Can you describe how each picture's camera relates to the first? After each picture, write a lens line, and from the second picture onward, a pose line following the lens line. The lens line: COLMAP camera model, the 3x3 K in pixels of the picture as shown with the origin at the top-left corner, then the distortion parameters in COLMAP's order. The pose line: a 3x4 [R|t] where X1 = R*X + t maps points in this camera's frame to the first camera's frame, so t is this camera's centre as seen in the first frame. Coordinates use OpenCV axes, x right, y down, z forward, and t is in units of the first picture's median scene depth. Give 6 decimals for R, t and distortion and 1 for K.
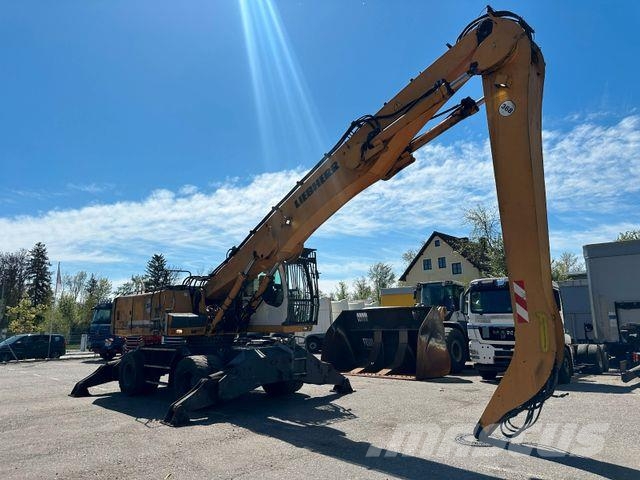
lens RADIAL K [[444.1, 0, 321.6], [0, 444.1, 236.5], [0, 0, 1]] dist [0.073493, -0.082294]
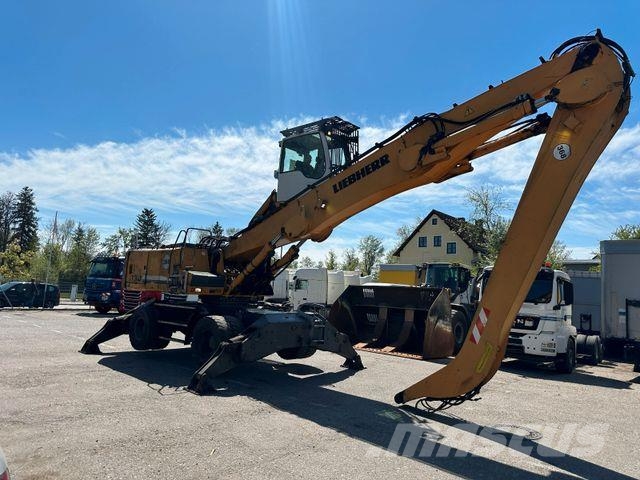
lens RADIAL K [[444.0, 0, 320.5], [0, 444.0, 238.0], [0, 0, 1]] dist [0.088389, -0.117031]
pose [[0.996491, 0.078617, 0.028713, -0.061962], [-0.080600, 0.993839, 0.076083, -0.010520], [-0.022555, -0.078130, 0.996688, 0.015814]]
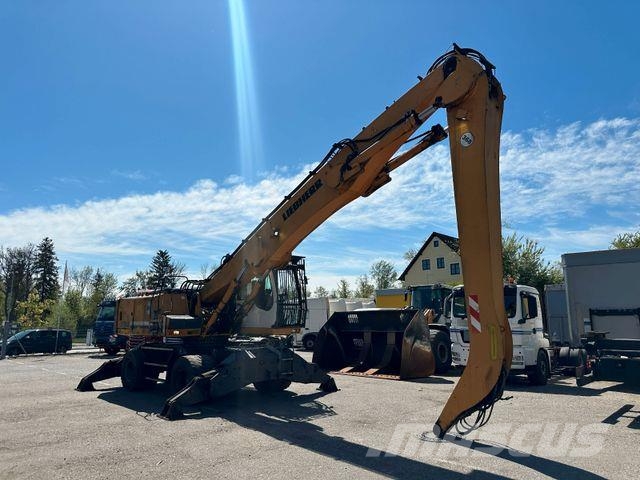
lens RADIAL K [[445.2, 0, 317.9], [0, 445.2, 237.7], [0, 0, 1]] dist [0.089750, -0.107852]
pose [[0.999773, 0.009085, -0.019256, 0.030722], [-0.008854, 0.999888, 0.012047, -0.023807], [0.019363, -0.011874, 0.999742, -0.055369]]
